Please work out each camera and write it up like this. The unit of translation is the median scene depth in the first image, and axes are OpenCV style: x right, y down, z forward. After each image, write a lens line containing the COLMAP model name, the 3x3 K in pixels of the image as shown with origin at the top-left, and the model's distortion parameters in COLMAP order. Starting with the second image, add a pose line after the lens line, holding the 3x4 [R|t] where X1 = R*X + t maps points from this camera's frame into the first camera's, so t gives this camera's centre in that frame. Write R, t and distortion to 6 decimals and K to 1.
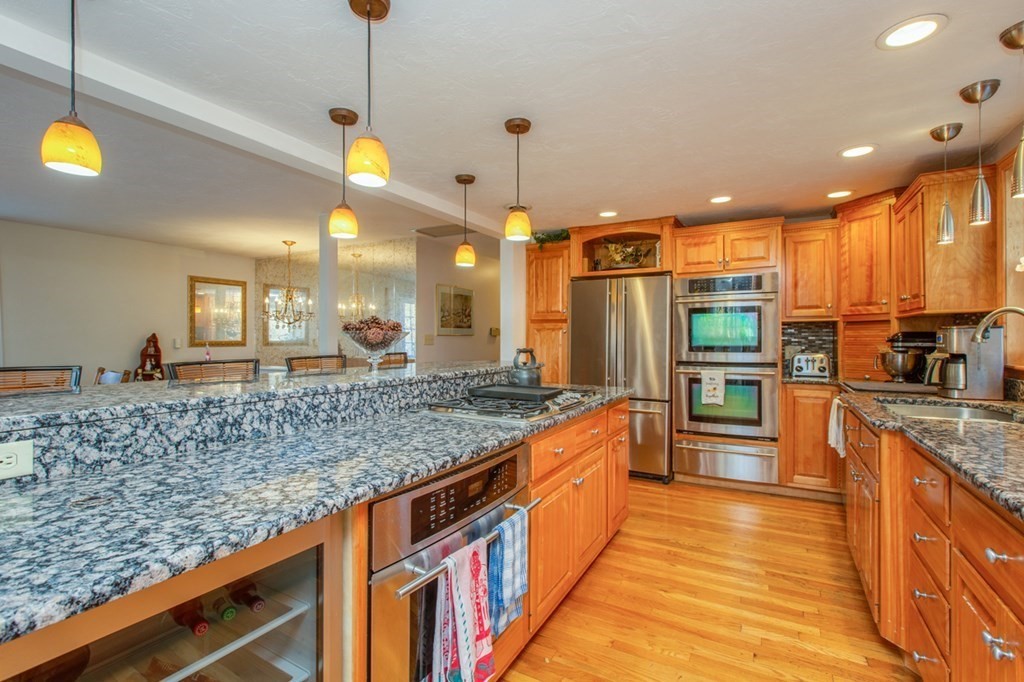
lens RADIAL K [[474.5, 0, 504.0], [0, 474.5, 340.8], [0, 0, 1]] dist [0.004940, 0.000429]
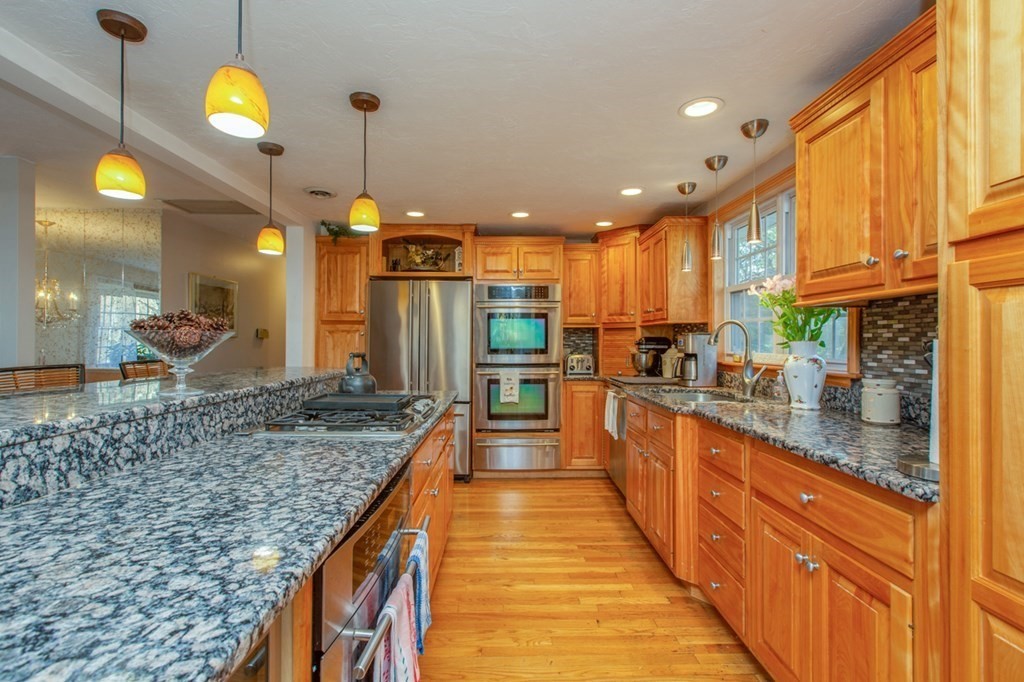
lens RADIAL K [[479.6, 0, 506.7], [0, 479.6, 341.0], [0, 0, 1]] dist [0.003643, 0.000070]
pose [[0.866478, 0.003151, 0.499205, -0.160828], [-0.000008, 0.999980, -0.006299, 0.000163], [-0.499215, 0.005454, 0.866461, 0.078646]]
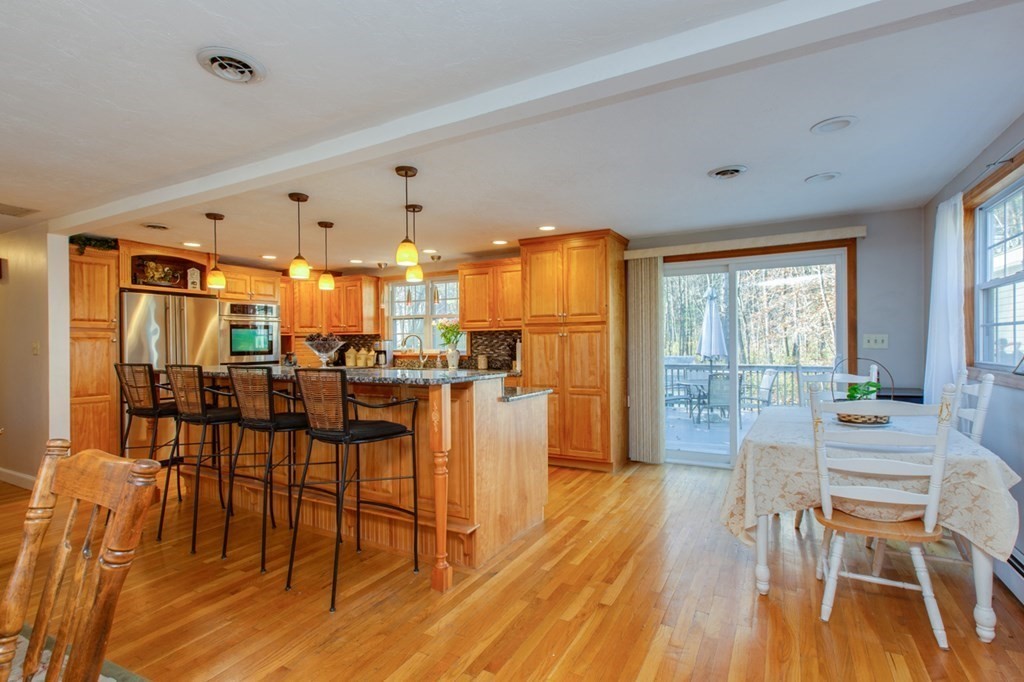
lens RADIAL K [[479.6, 0, 506.7], [0, 479.6, 341.0], [0, 0, 1]] dist [0.003643, 0.000070]
pose [[0.003847, 0.001925, 0.999991, -1.483359], [0.014097, 0.999899, -0.001979, -0.009328], [-0.999893, 0.014104, 0.003820, 0.286009]]
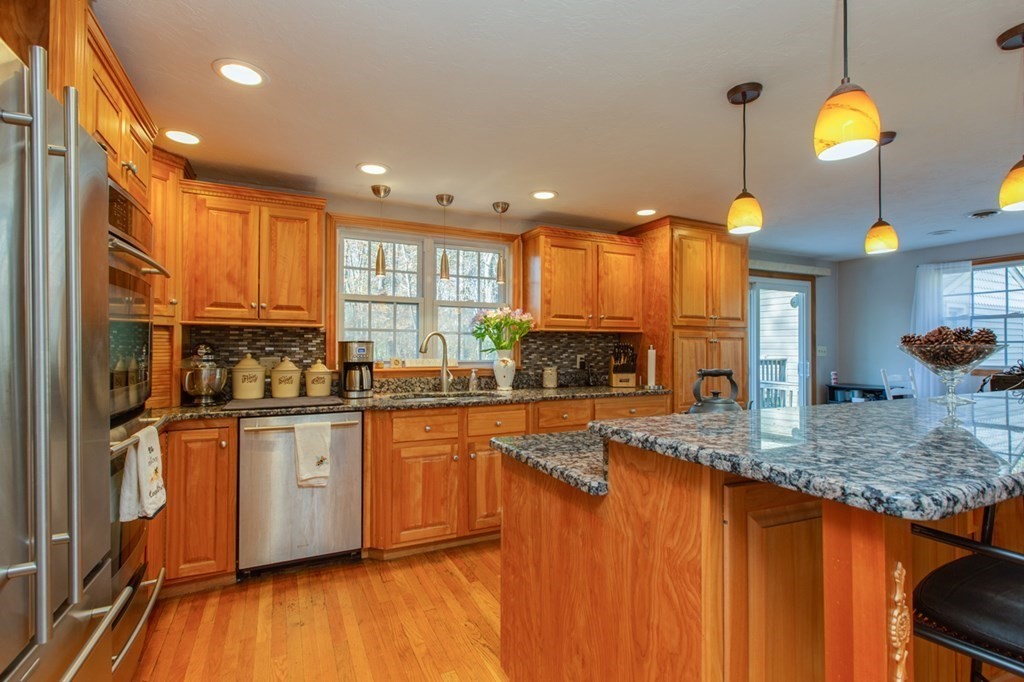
lens RADIAL K [[474.5, 0, 504.0], [0, 474.5, 340.8], [0, 0, 1]] dist [0.004940, 0.000429]
pose [[-0.813694, 0.007134, 0.581250, -0.084613], [-0.000236, 0.999921, -0.012602, -0.012455], [-0.581294, -0.010392, -0.813627, 1.632116]]
